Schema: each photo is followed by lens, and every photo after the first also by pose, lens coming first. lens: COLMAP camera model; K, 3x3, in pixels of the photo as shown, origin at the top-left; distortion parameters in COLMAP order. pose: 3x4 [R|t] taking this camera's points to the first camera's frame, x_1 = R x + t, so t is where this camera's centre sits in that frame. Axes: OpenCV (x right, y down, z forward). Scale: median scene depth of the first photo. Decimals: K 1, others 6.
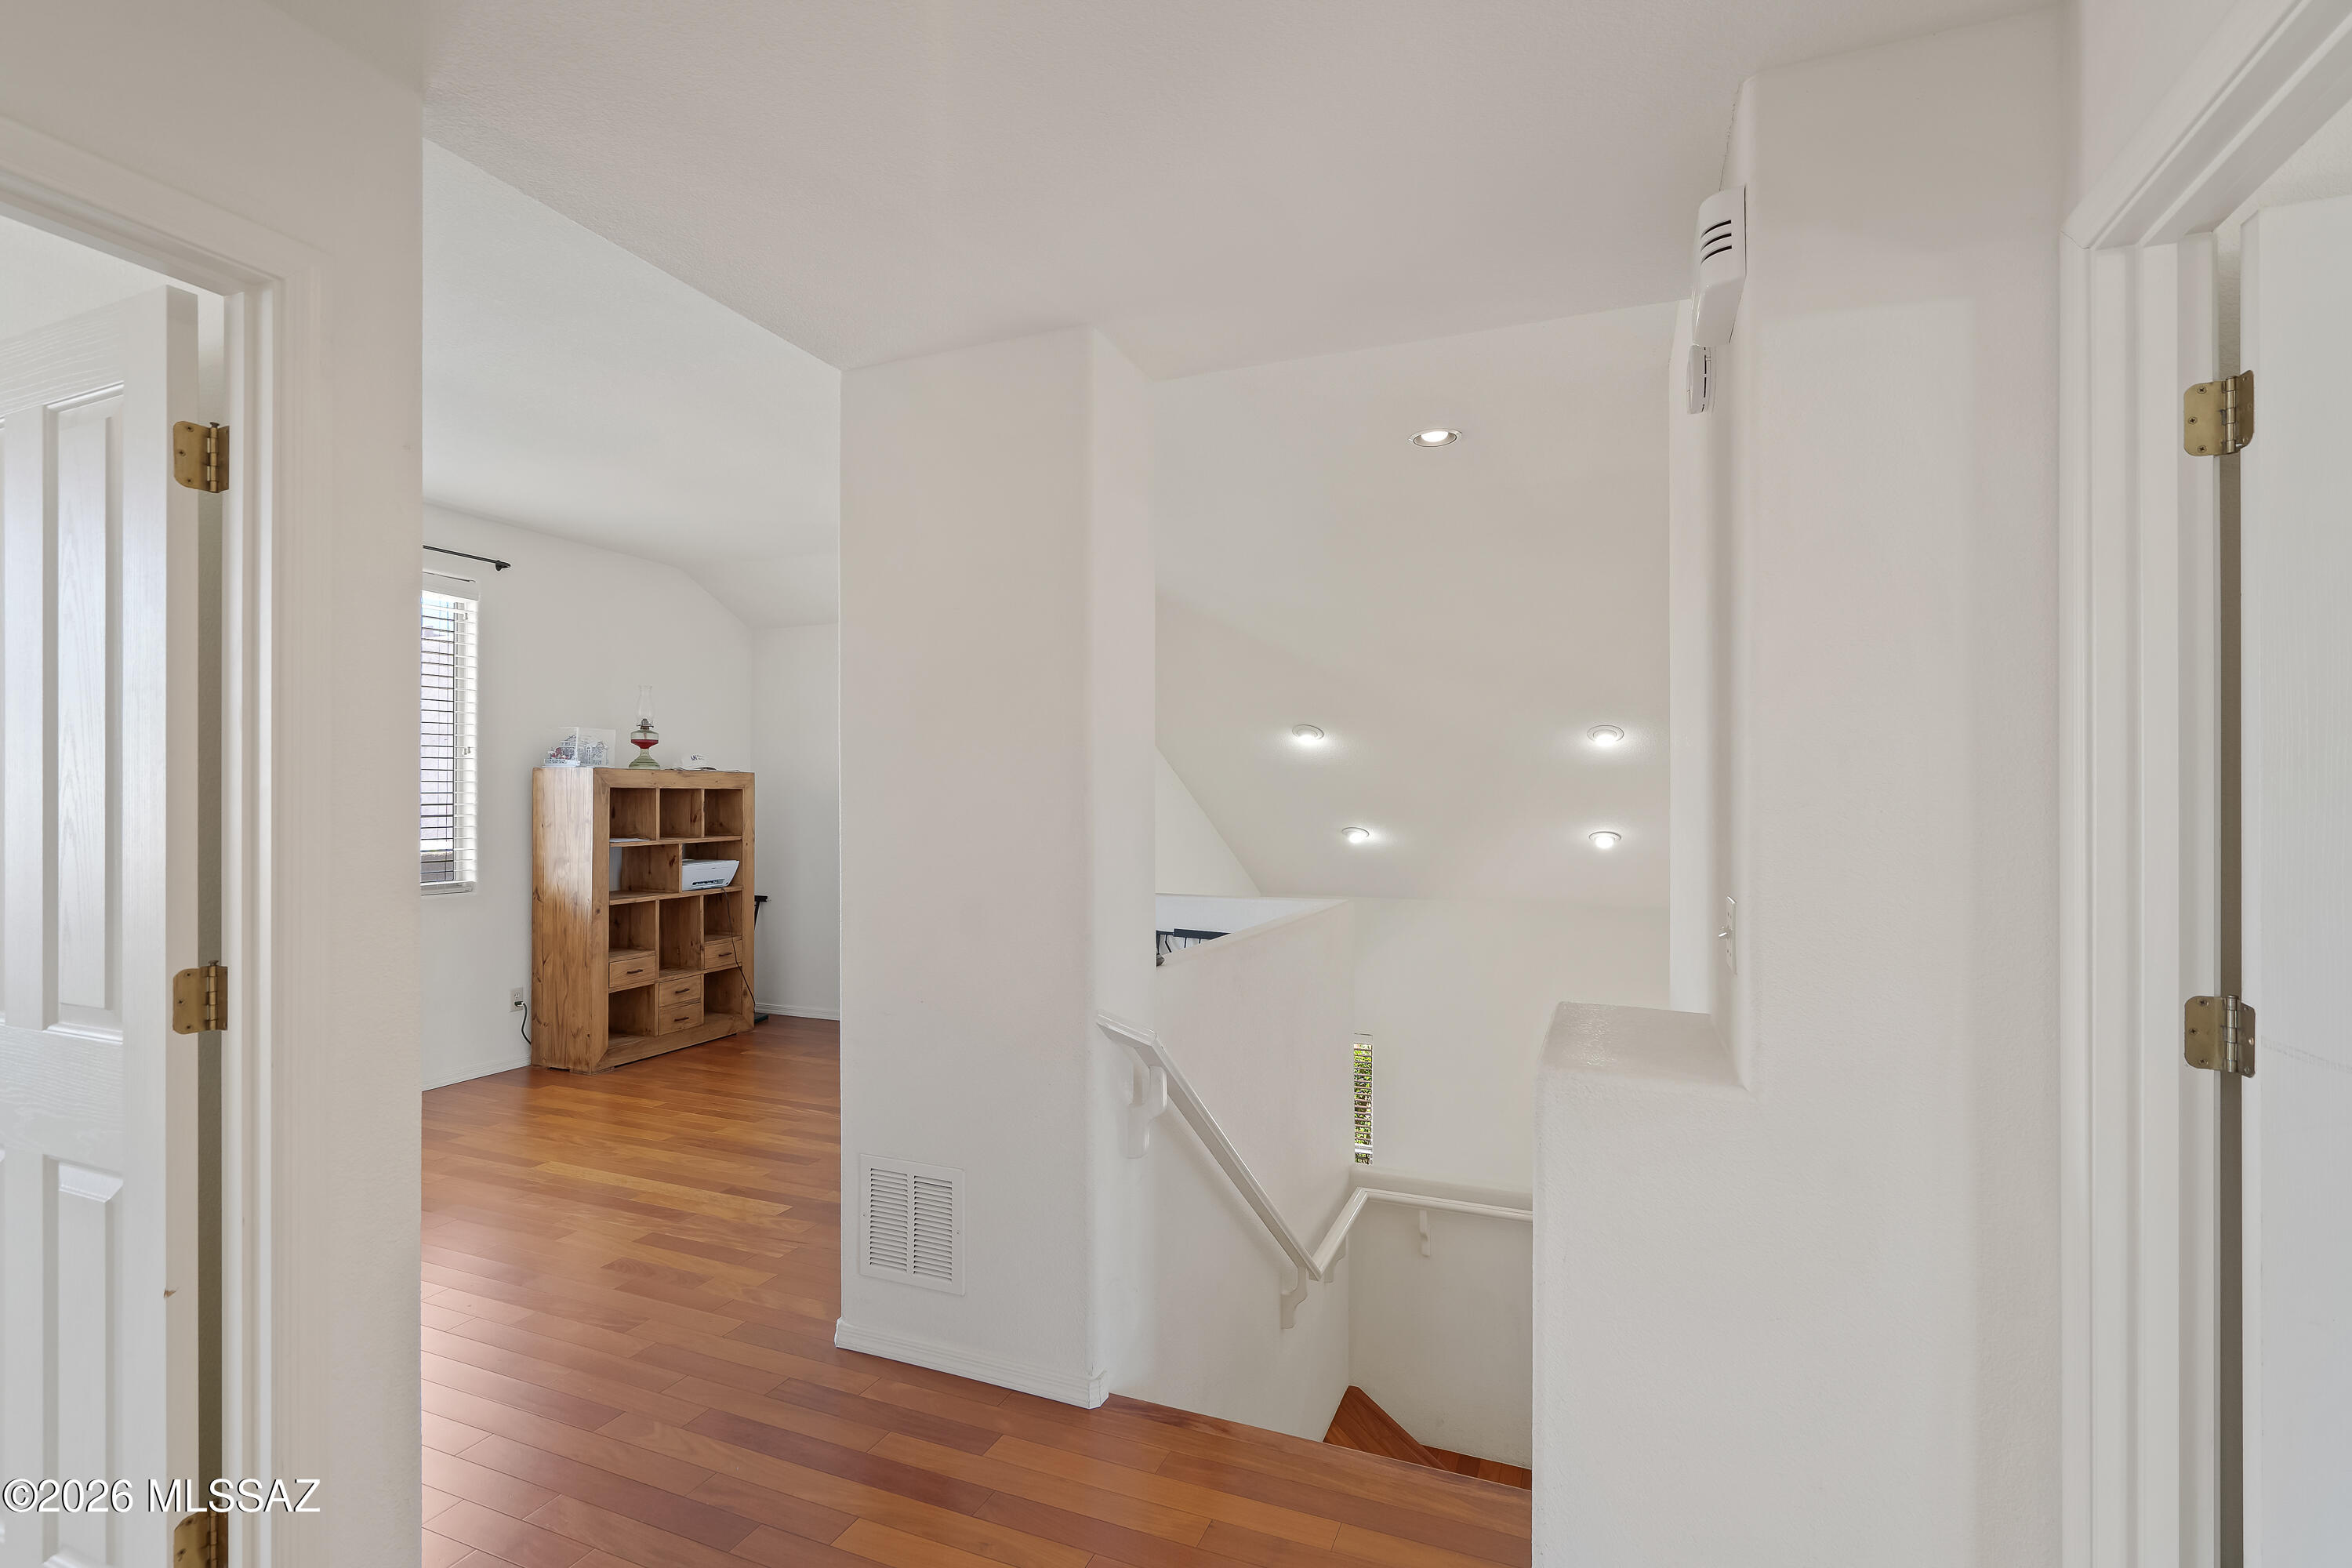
lens RADIAL K [[1077.4, 0, 1174.1], [0, 1077.4, 794.2], [0, 0, 1]] dist [-0.007422, 0.002866]
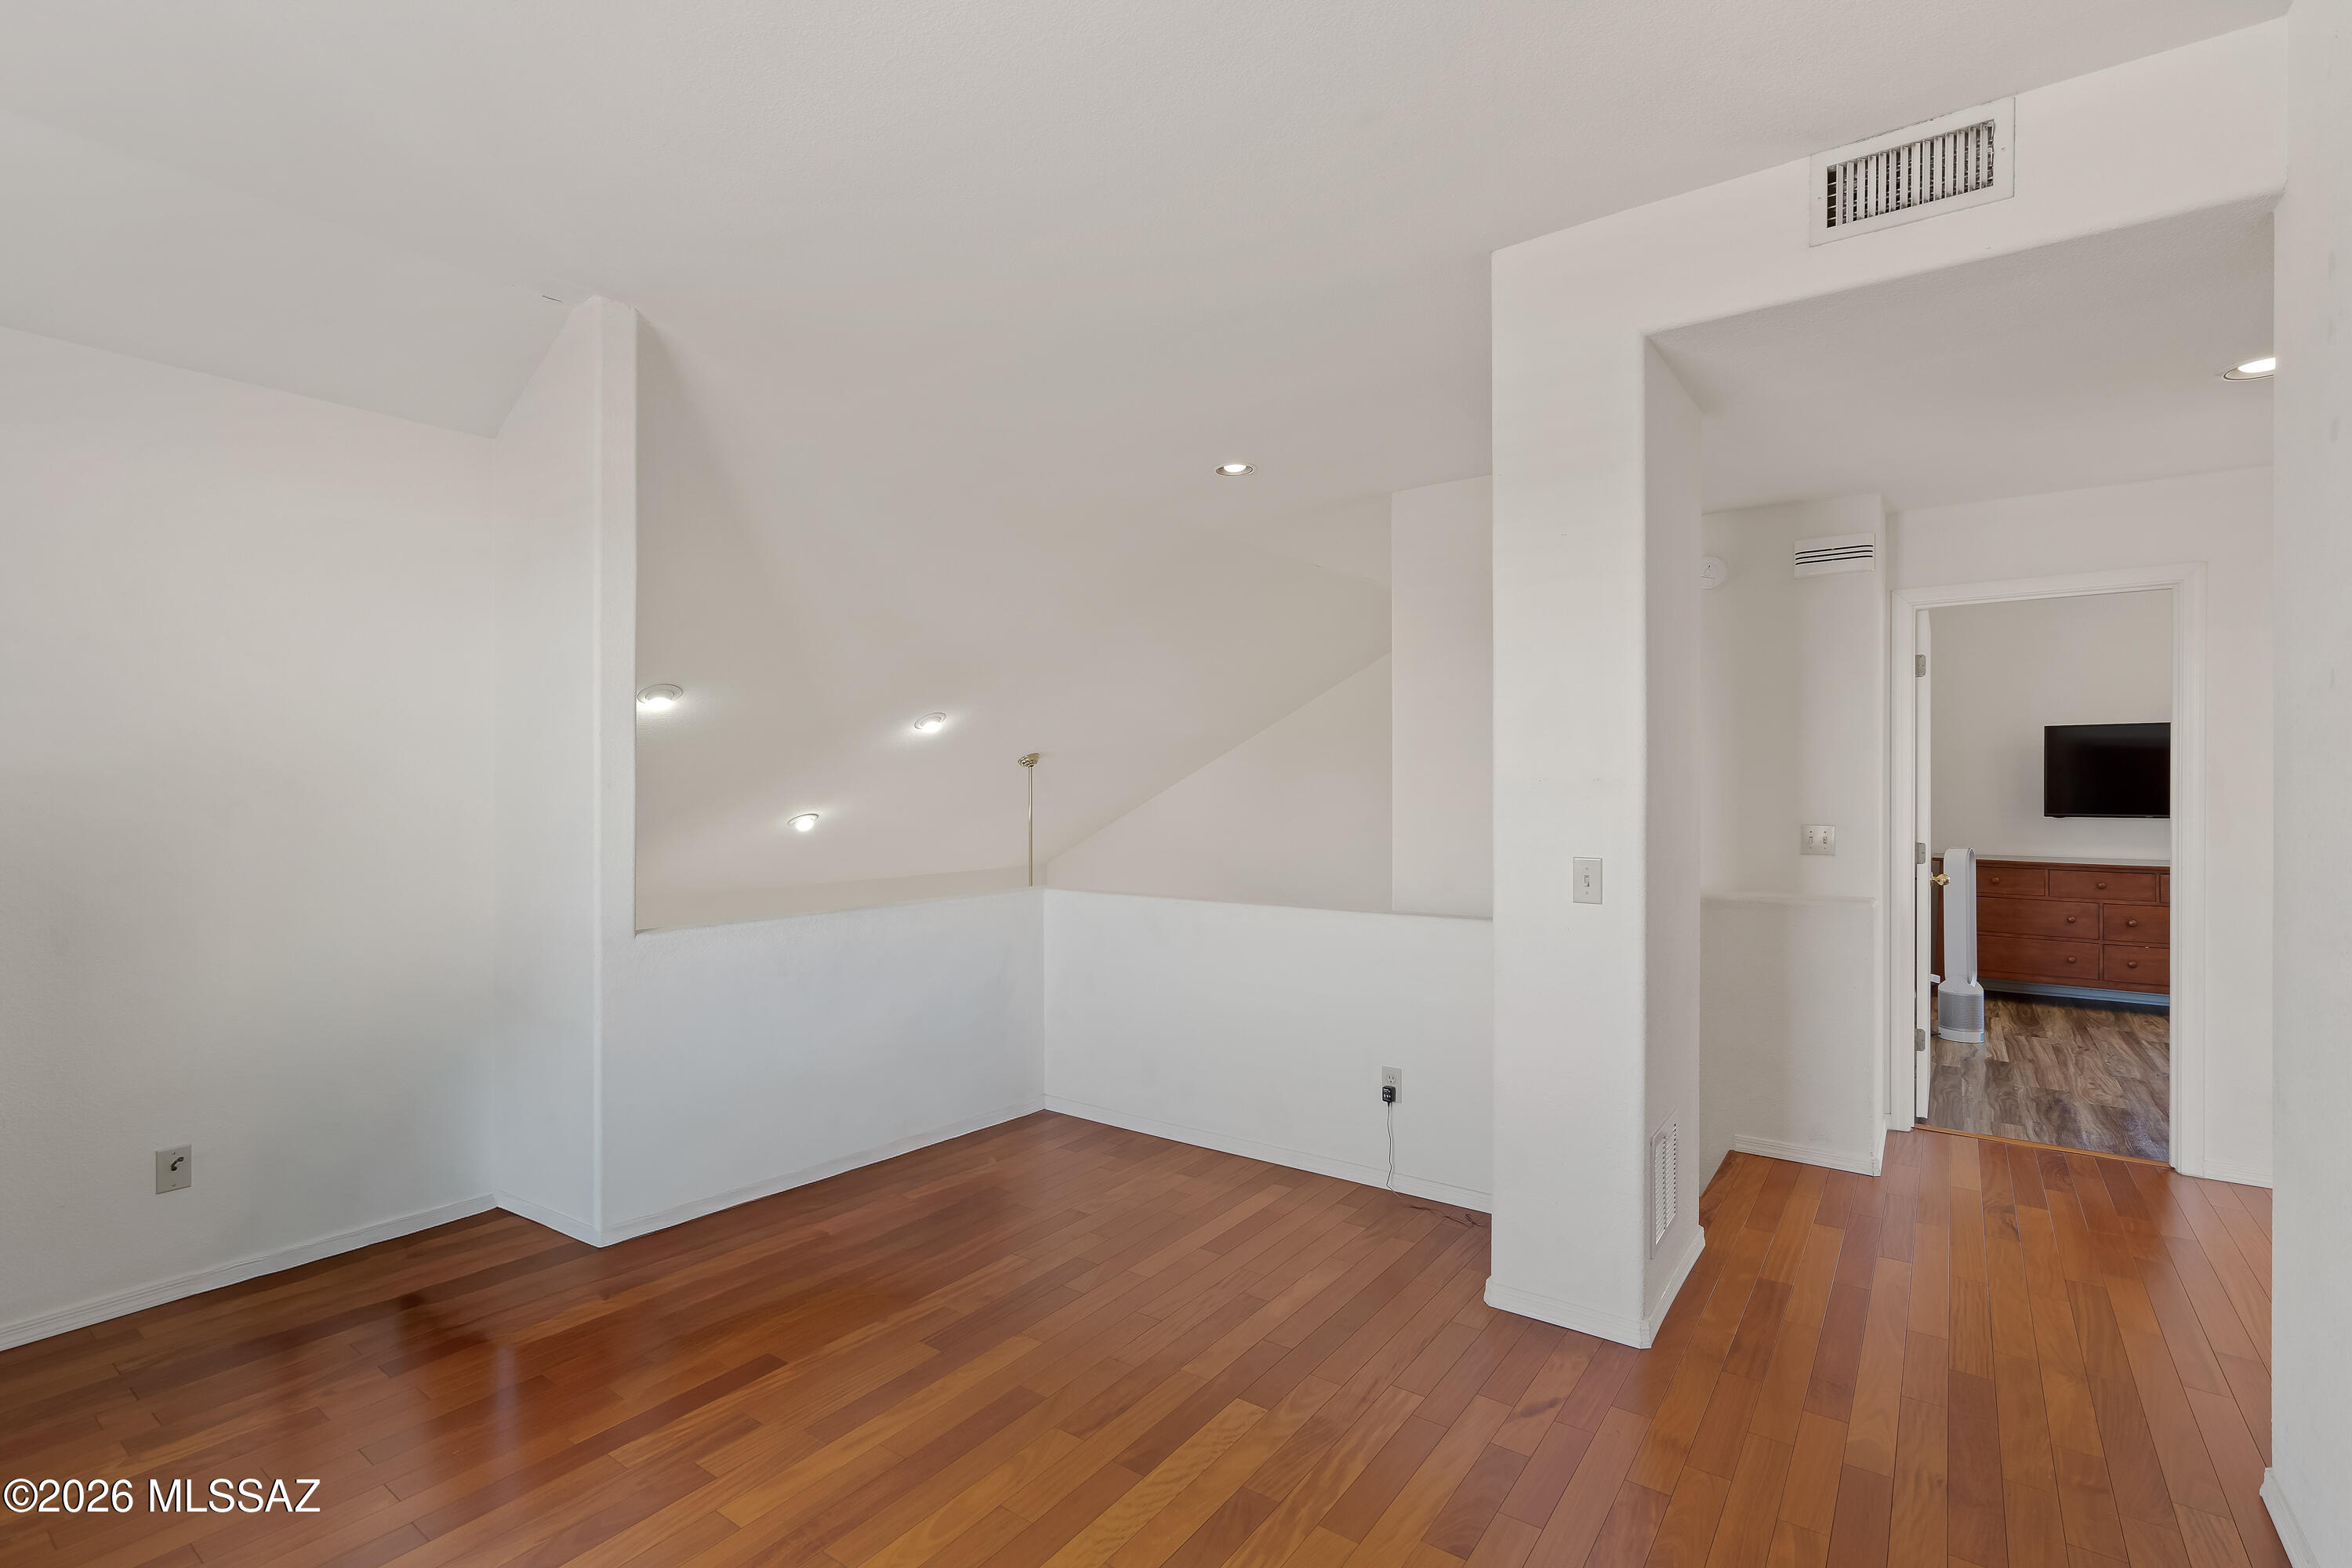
lens RADIAL K [[1077.4, 0, 1173.1], [0, 1077.4, 780.4], [0, 0, 1]] dist [-0.007422, 0.002866]
pose [[0.240270, -0.001345, 0.970705, -1.005314], [-0.005049, 0.999984, 0.002635, -0.004589], [-0.970693, -0.005534, 0.240260, 0.870205]]
